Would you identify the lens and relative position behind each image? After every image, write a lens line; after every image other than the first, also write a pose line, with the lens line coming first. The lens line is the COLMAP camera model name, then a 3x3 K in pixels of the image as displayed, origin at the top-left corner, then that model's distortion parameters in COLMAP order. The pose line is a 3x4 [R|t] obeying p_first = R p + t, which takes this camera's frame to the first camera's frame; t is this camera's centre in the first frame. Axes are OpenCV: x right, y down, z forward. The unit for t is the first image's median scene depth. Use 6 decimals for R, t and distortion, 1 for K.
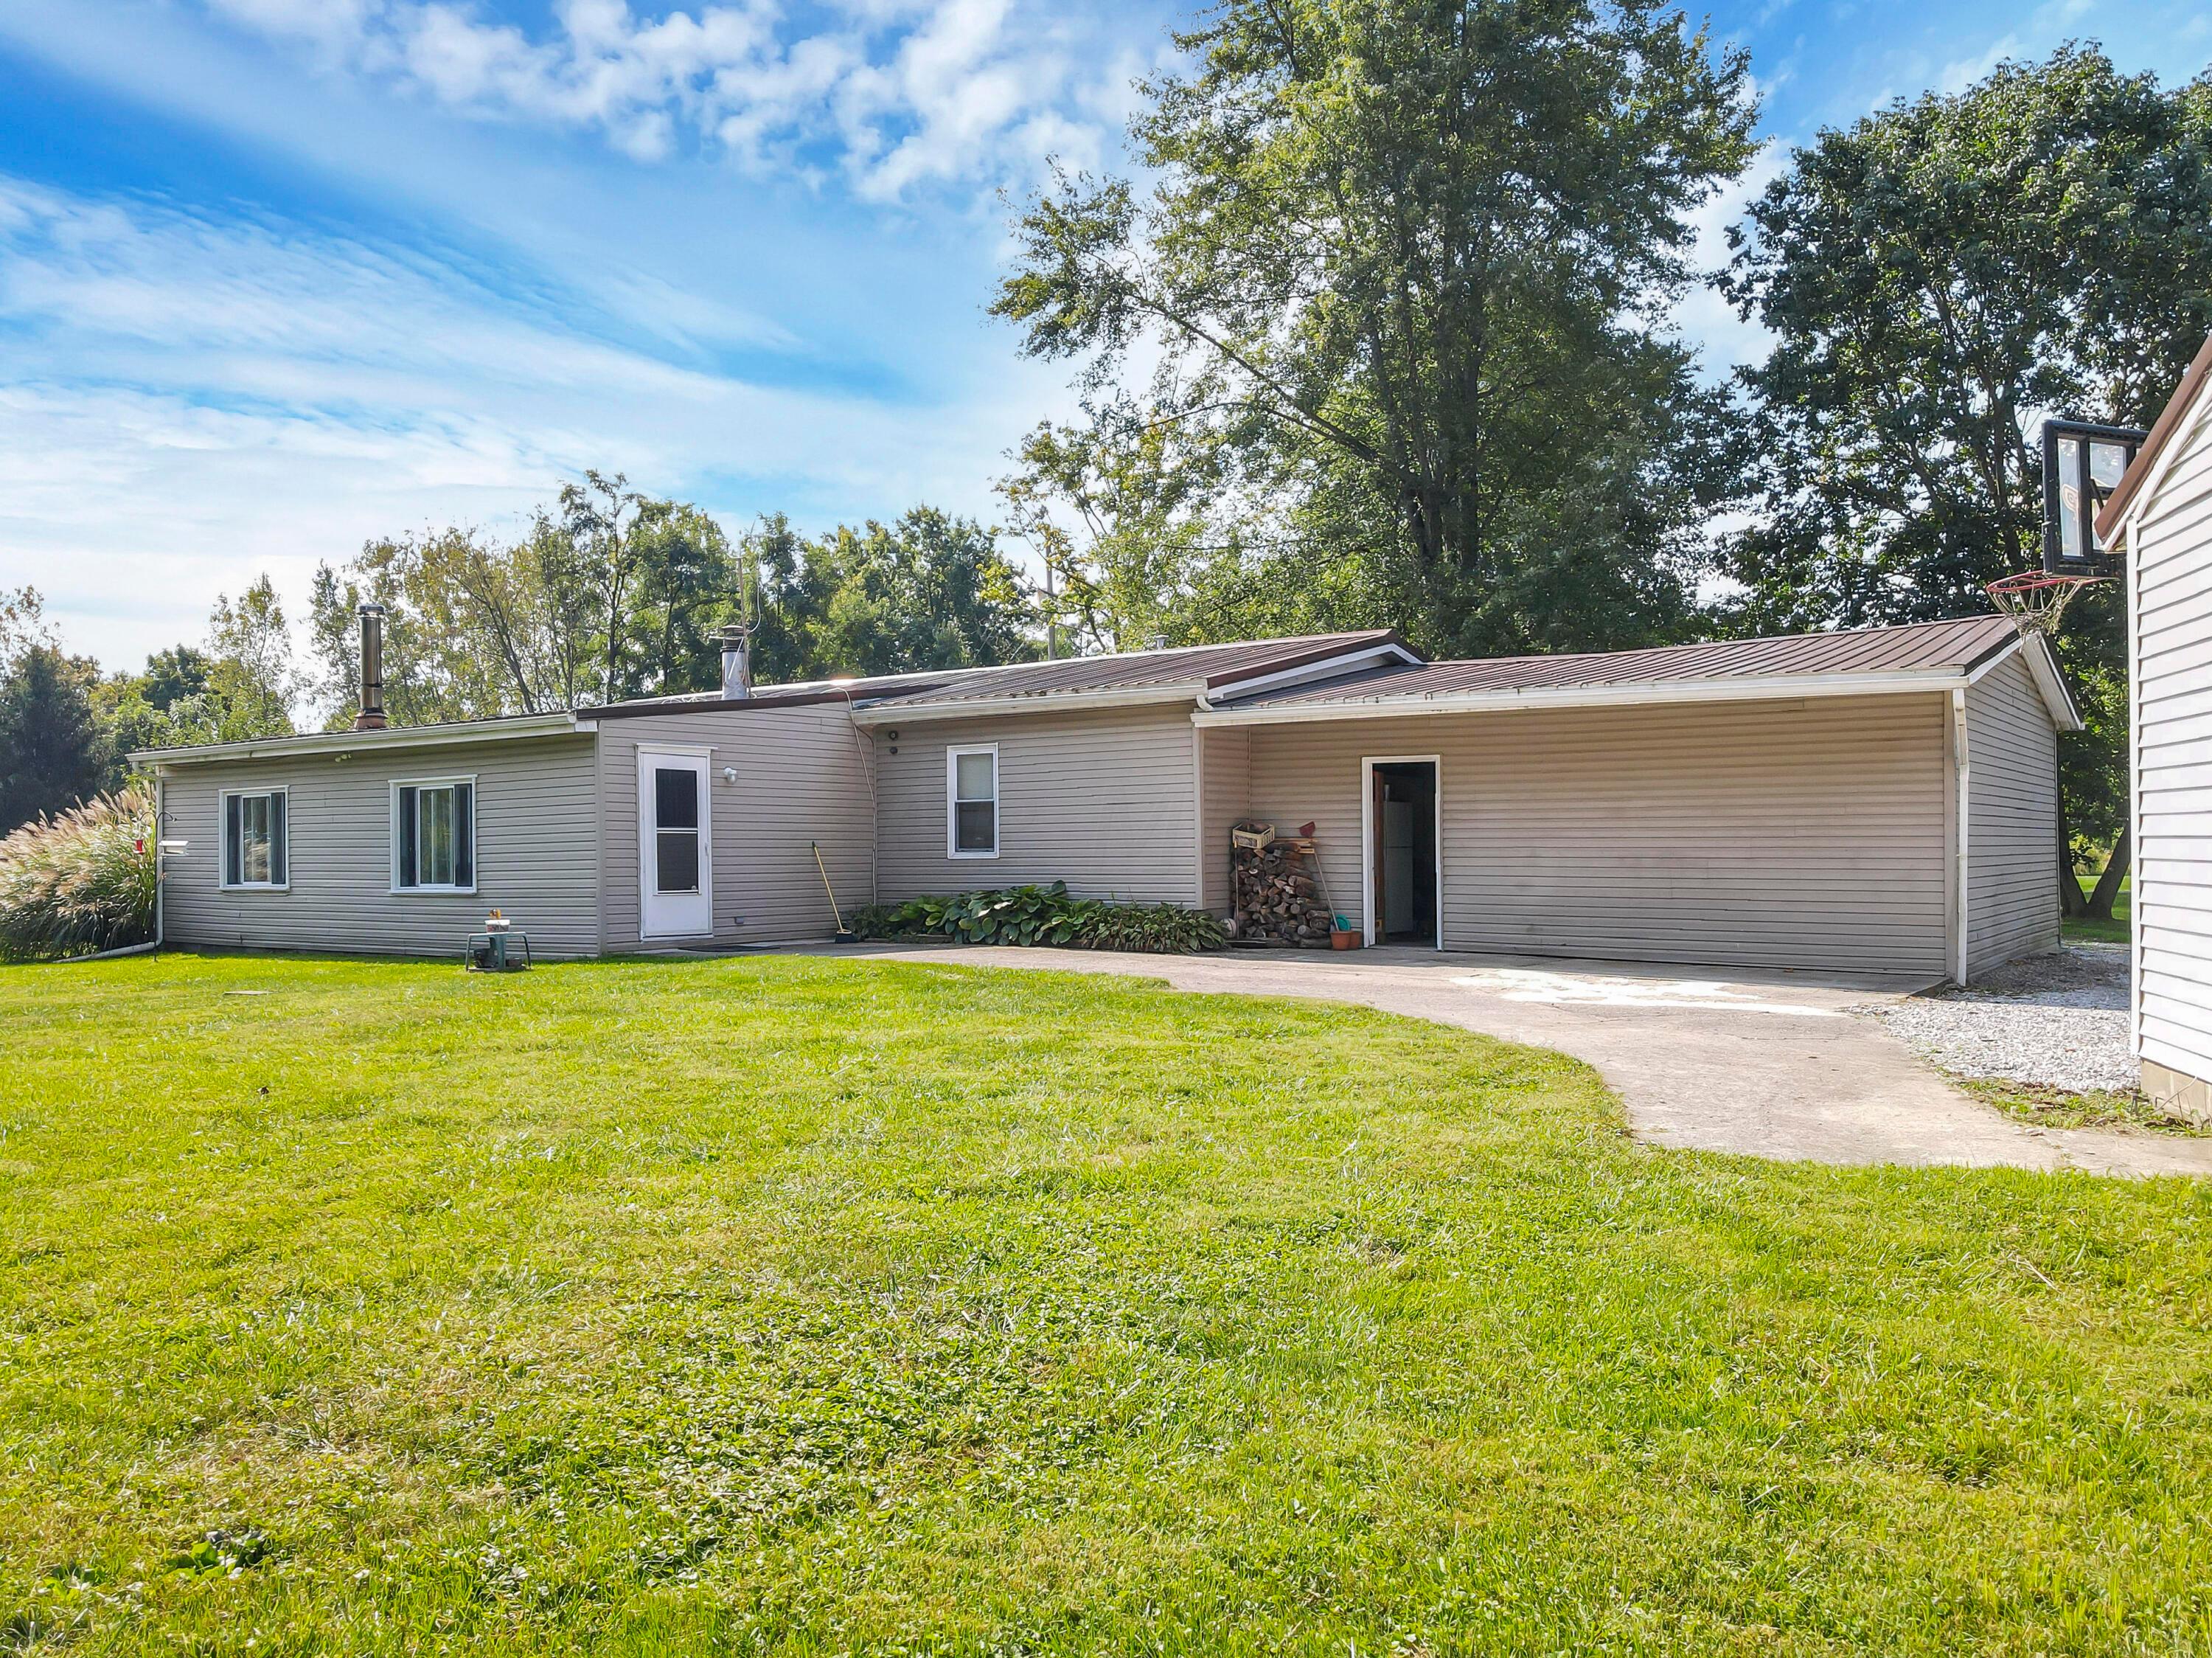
lens RADIAL K [[1650.5, 0, 1102.3], [0, 1650.5, 837.0], [0, 0, 1]] dist [0.012582, 0.008860]
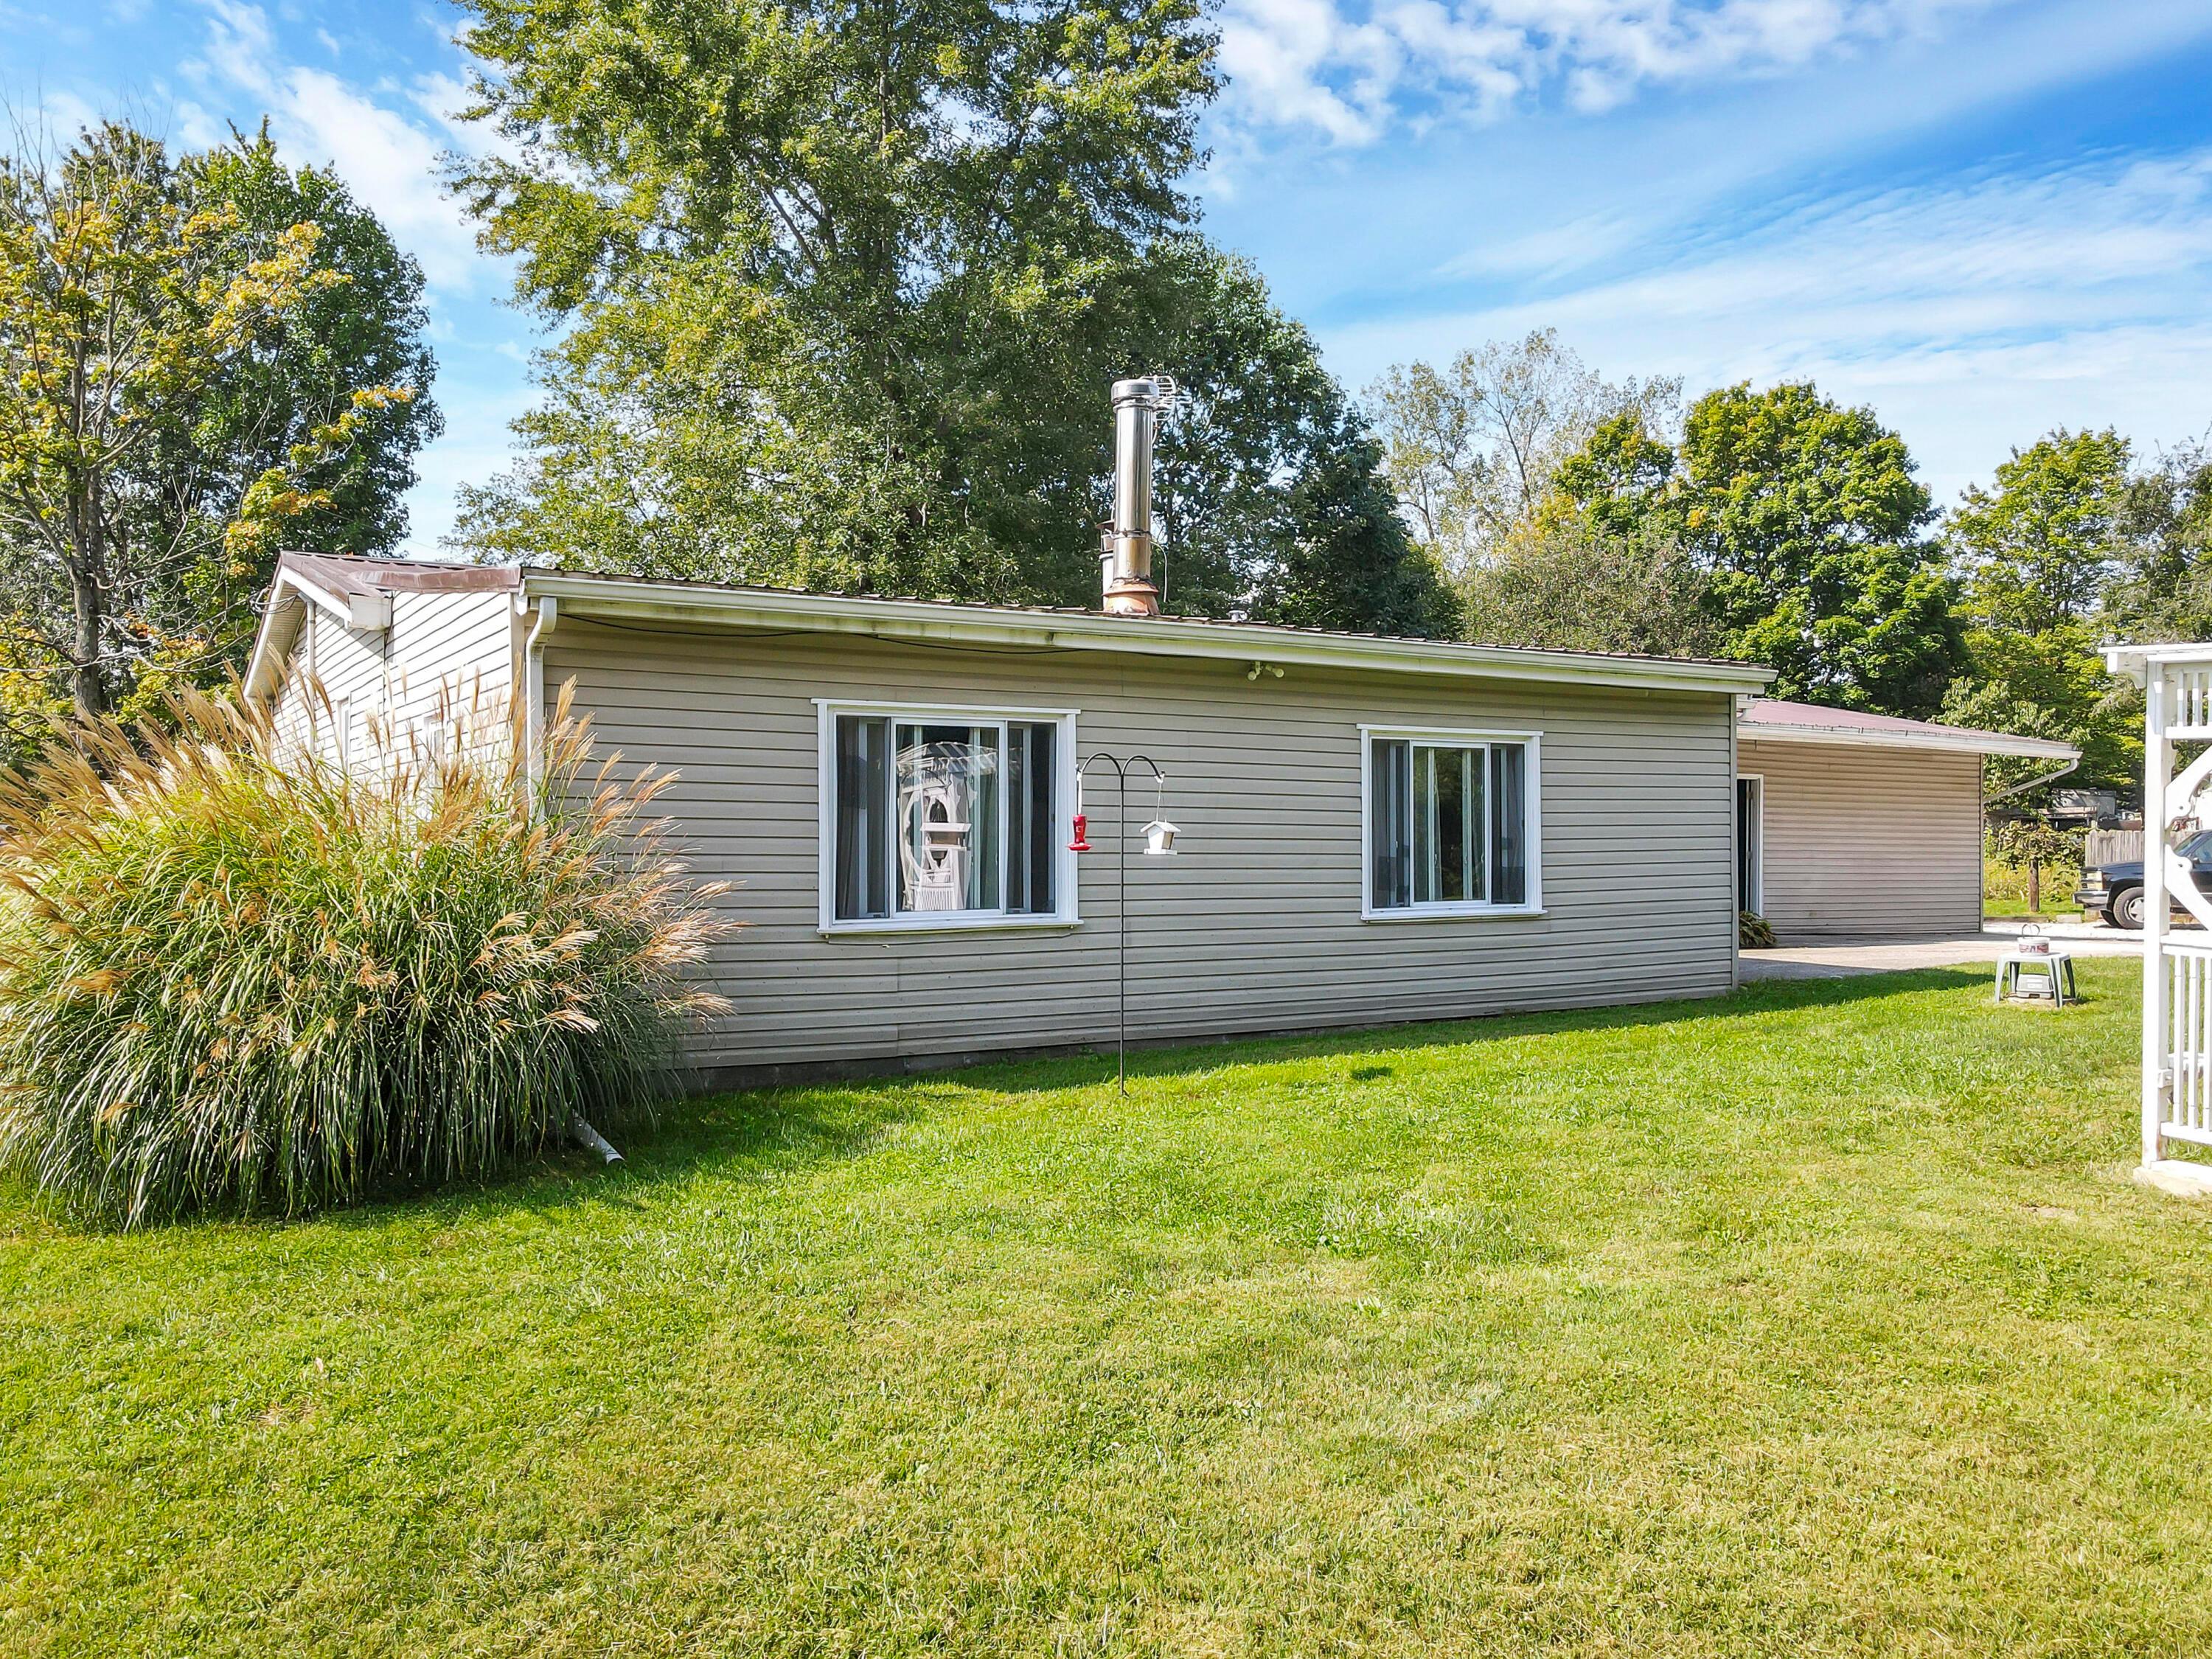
lens RADIAL K [[1650.3, 0, 1102.3], [0, 1650.3, 837.5], [0, 0, 1]] dist [0.012582, 0.008860]
pose [[0.381933, 0.011105, 0.924123, -1.060803], [-0.011079, 0.999911, -0.007437, 0.011396], [-0.924124, -0.007397, 0.382022, 0.924575]]
